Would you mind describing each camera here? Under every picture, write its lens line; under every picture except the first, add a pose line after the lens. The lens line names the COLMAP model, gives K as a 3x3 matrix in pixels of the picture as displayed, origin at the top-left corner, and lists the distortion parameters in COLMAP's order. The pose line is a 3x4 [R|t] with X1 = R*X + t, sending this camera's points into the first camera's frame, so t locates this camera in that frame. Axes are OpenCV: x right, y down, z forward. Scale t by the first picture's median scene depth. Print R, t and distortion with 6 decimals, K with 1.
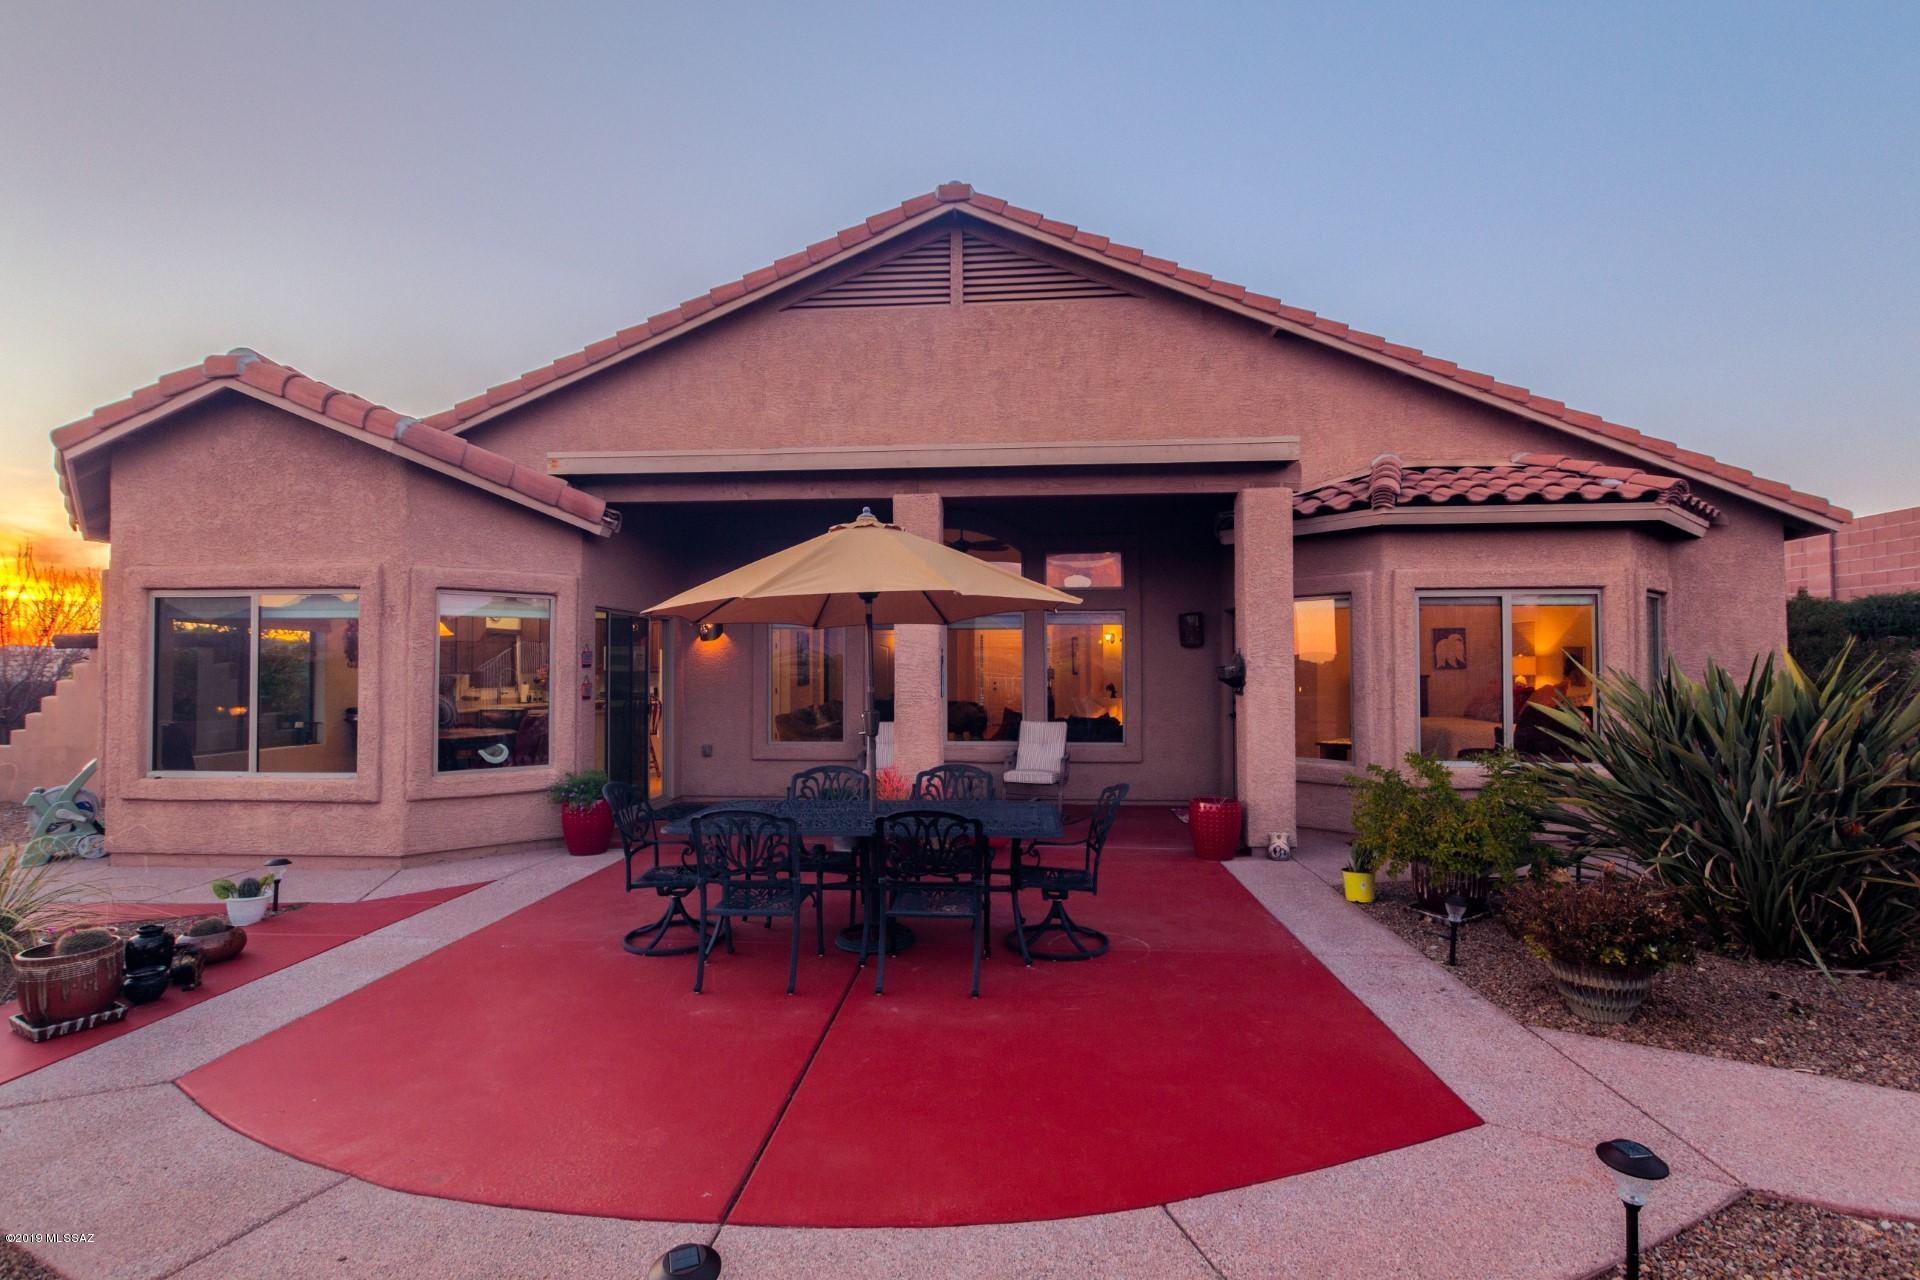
lens RADIAL K [[830.8, 0, 960.5], [0, 830.8, 645.9], [0, 0, 1]] dist [0.013212, -0.000503]
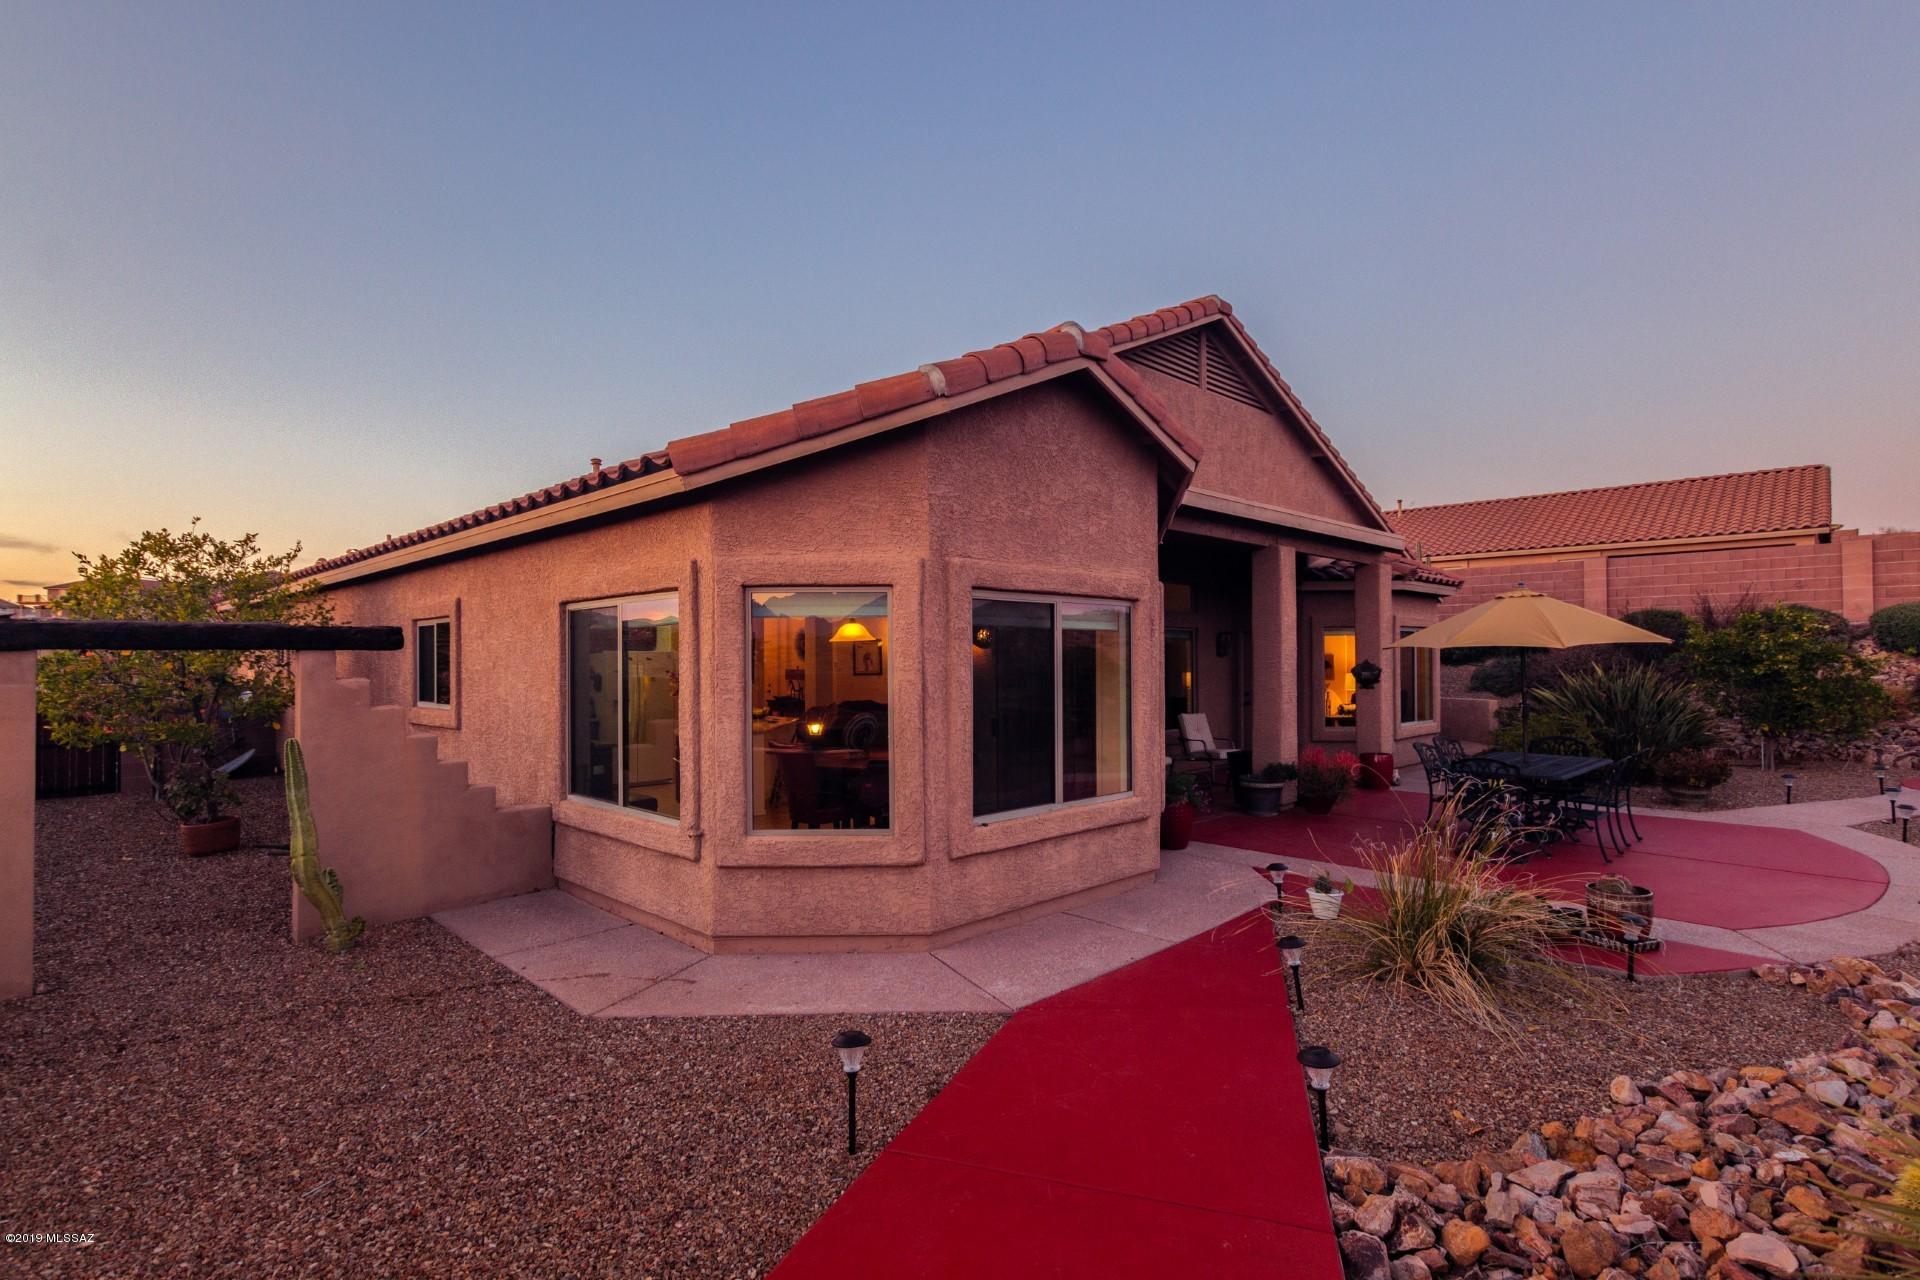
lens RADIAL K [[922.4, 0, 957.8], [0, 922.4, 650.5], [0, 0, 1]] dist [0.001579, 0.000006]
pose [[0.649483, 0.006039, 0.760352, -1.452937], [-0.015216, 0.999871, 0.005056, -0.011778], [-0.760224, -0.014853, 0.649491, 0.399321]]
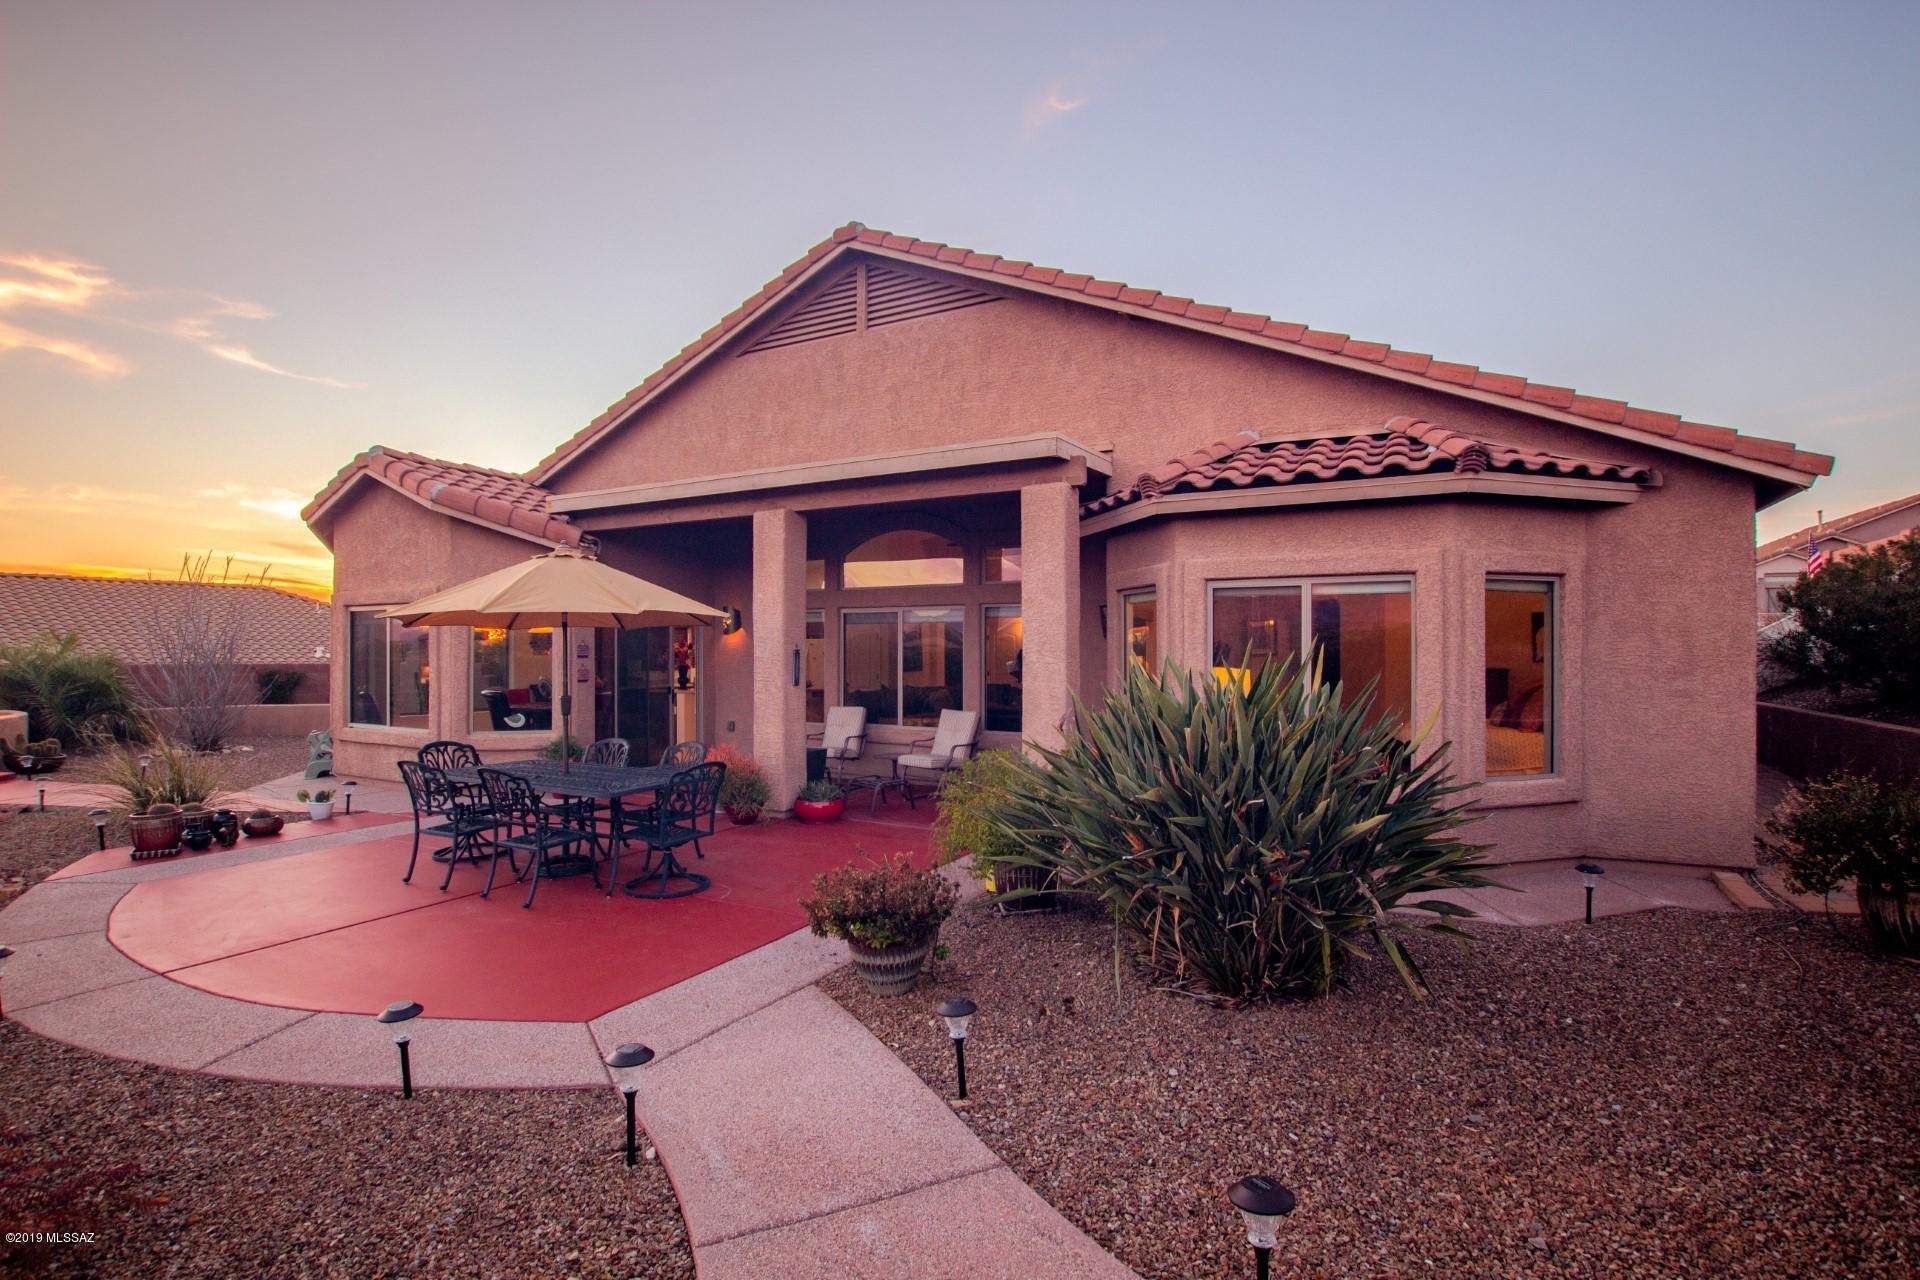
lens RADIAL K [[852.5, 0, 959.9], [0, 852.5, 645.6], [0, 0, 1]] dist [-0.016697, 0.000627]
pose [[0.919322, -0.000029, -0.393506, 0.616144], [0.007291, 0.999830, 0.016961, -0.011448], [0.393438, -0.018462, 0.919166, 0.007452]]
